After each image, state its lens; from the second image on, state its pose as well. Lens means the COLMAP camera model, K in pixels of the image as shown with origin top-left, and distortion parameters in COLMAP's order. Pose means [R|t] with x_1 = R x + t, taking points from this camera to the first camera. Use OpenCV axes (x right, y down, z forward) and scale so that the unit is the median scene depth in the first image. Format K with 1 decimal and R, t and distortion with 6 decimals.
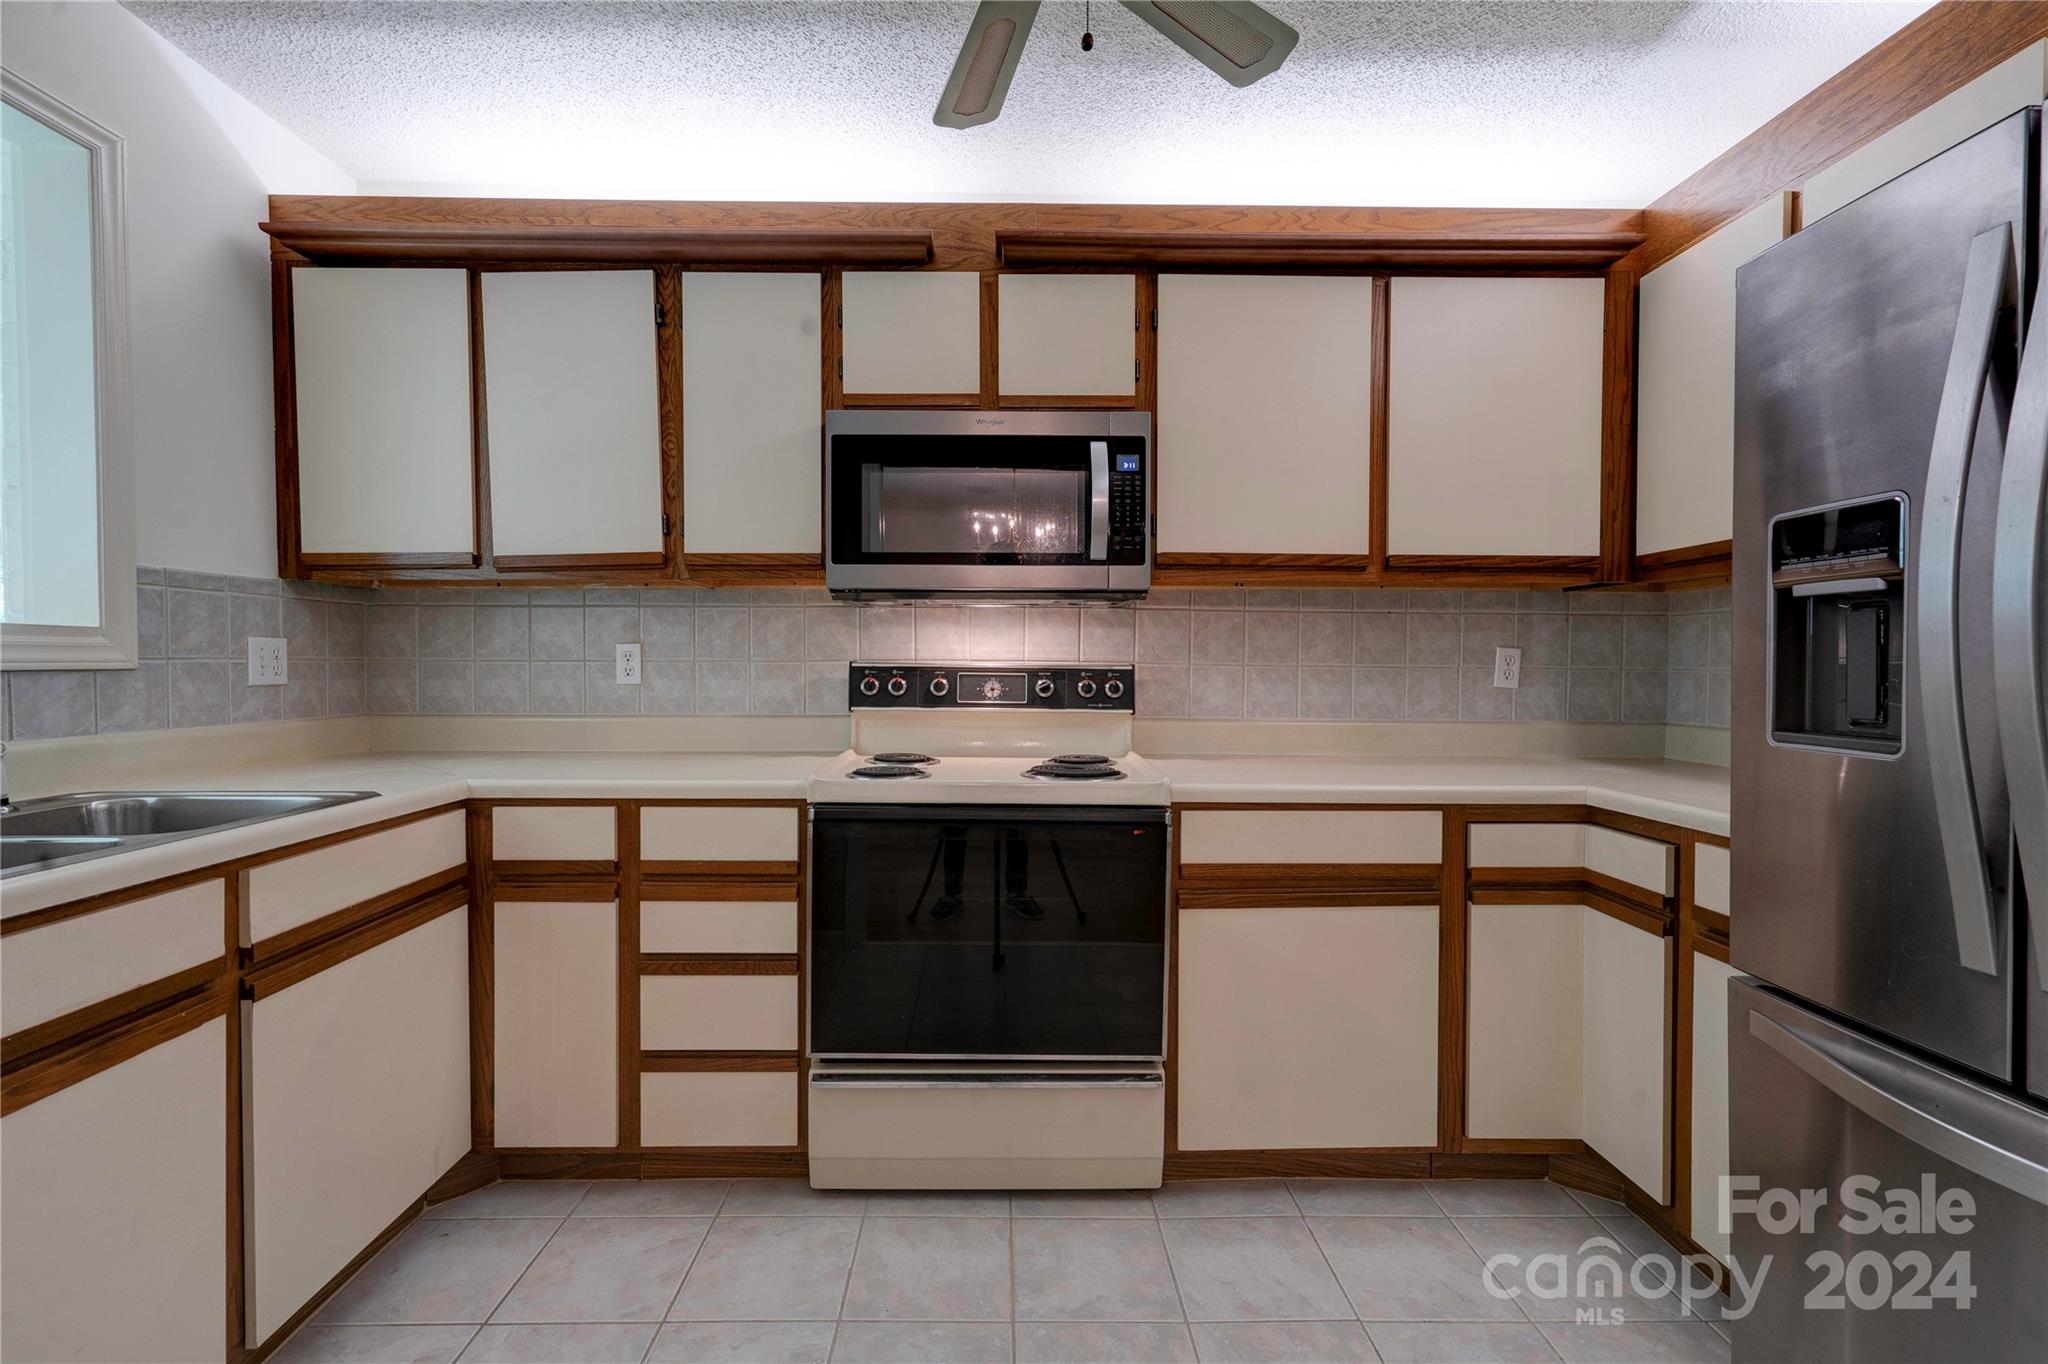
lens RADIAL K [[916.4, 0, 1024.0], [0, 916.4, 682.0], [0, 0, 1]] dist [0.011827, 0.000441]
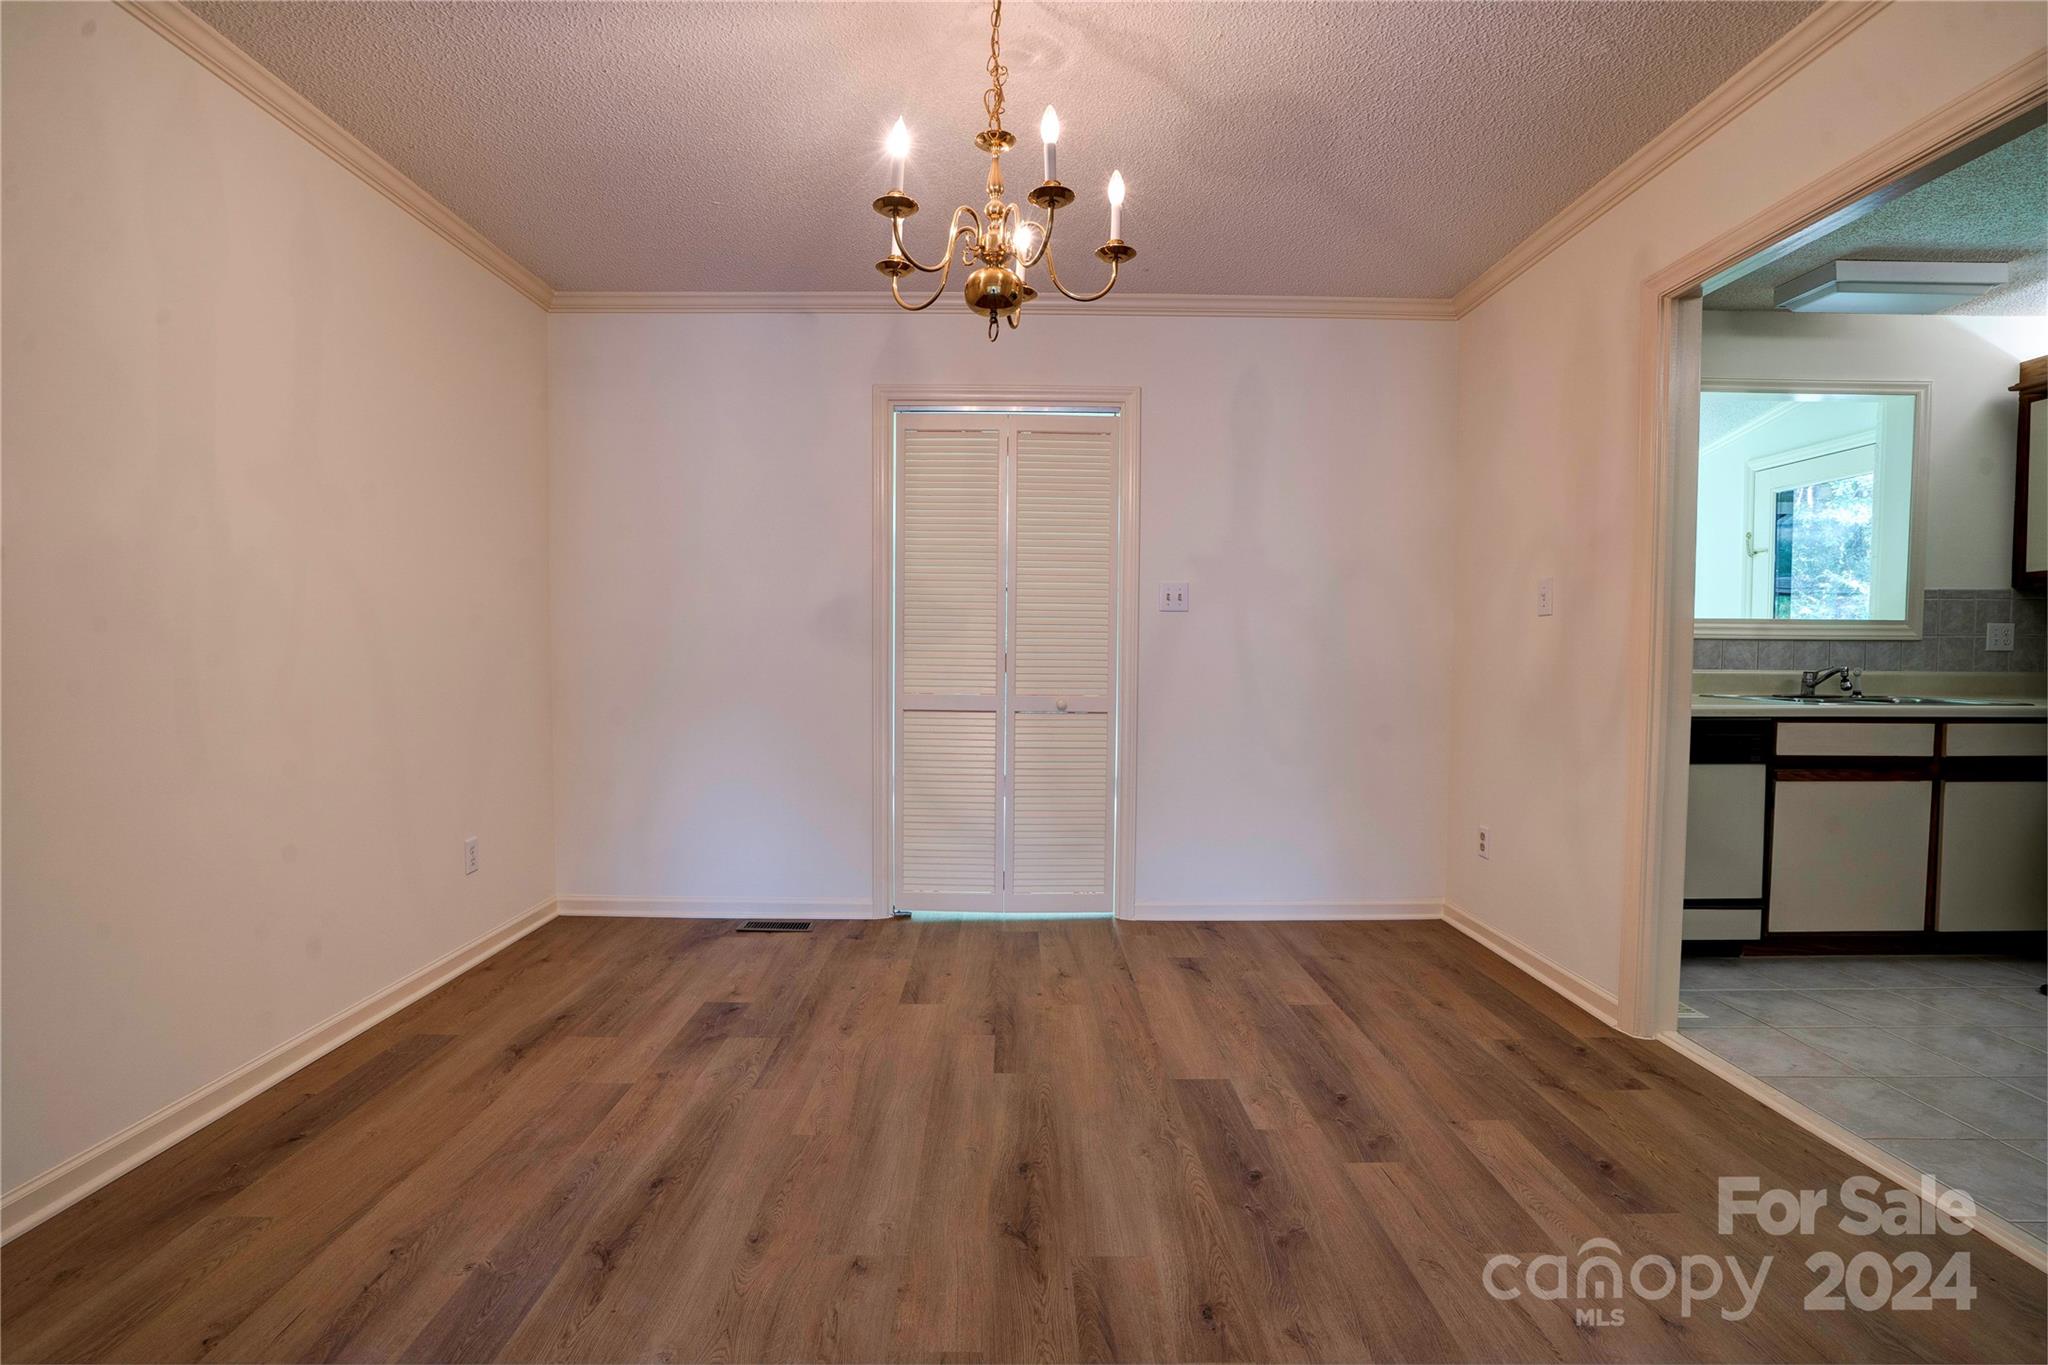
lens RADIAL K [[940.2, 0, 1021.5], [0, 940.2, 688.3], [0, 0, 1]] dist [-0.002183, 0.000496]
pose [[-0.009754, 0.036700, -0.999279, 0.975963], [-0.025171, 0.999001, 0.036936, 0.055951], [0.999636, 0.025513, -0.008820, -0.827776]]
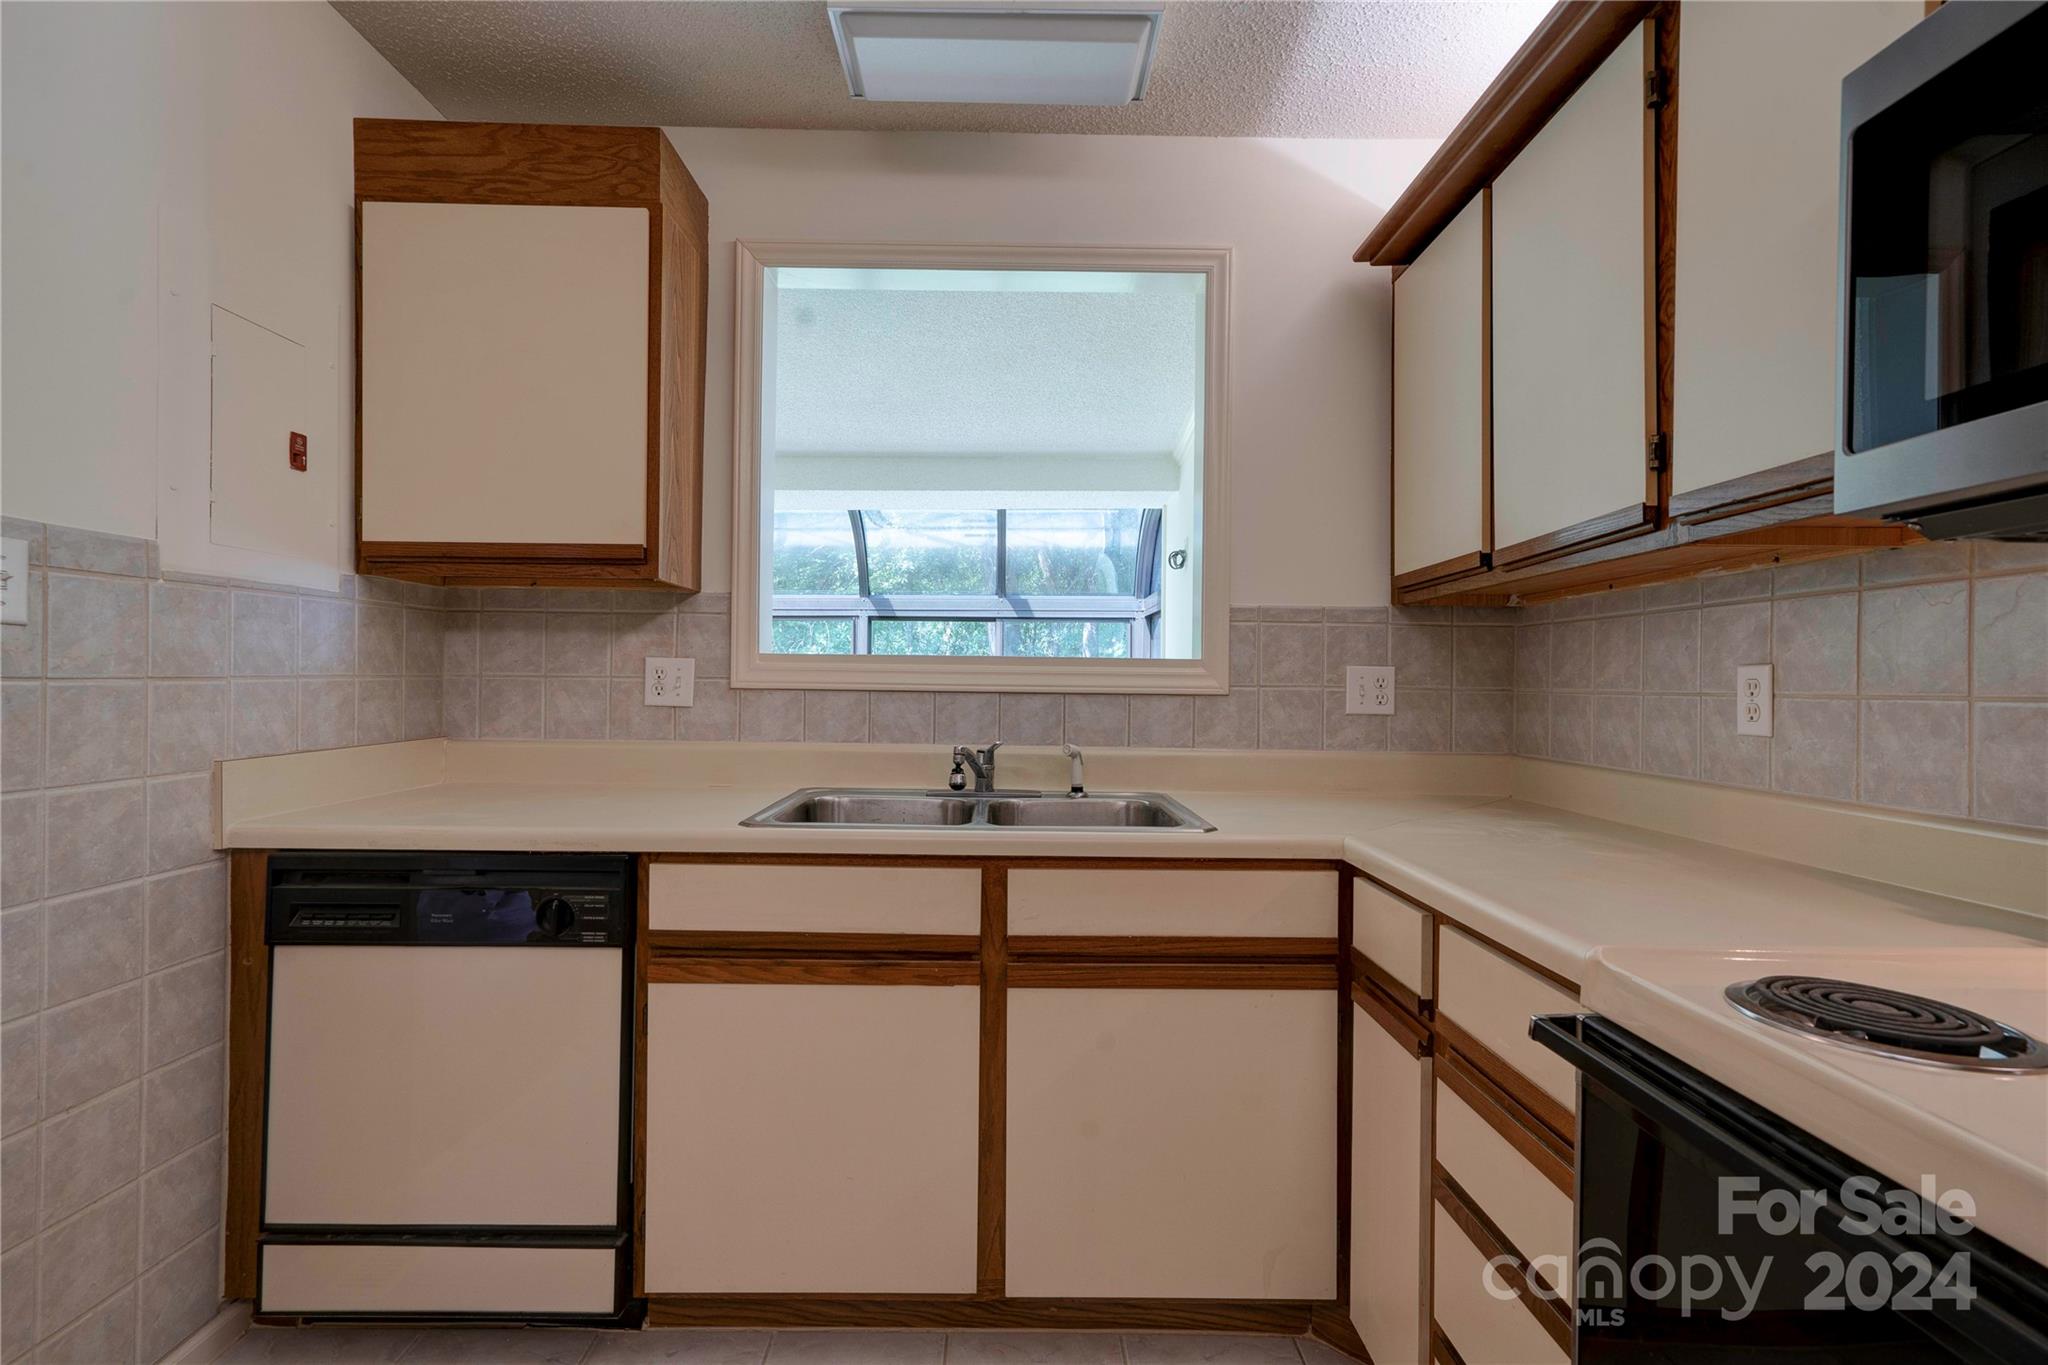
lens RADIAL K [[966.6, 0, 1018.3], [0, 966.6, 674.8], [0, 0, 1]] dist [0.000224, 0.000202]
pose [[-0.023173, -0.010010, -0.999681, 0.226860], [-0.036428, 0.999294, -0.009161, -0.016017], [0.999068, 0.036204, -0.023522, 0.662647]]
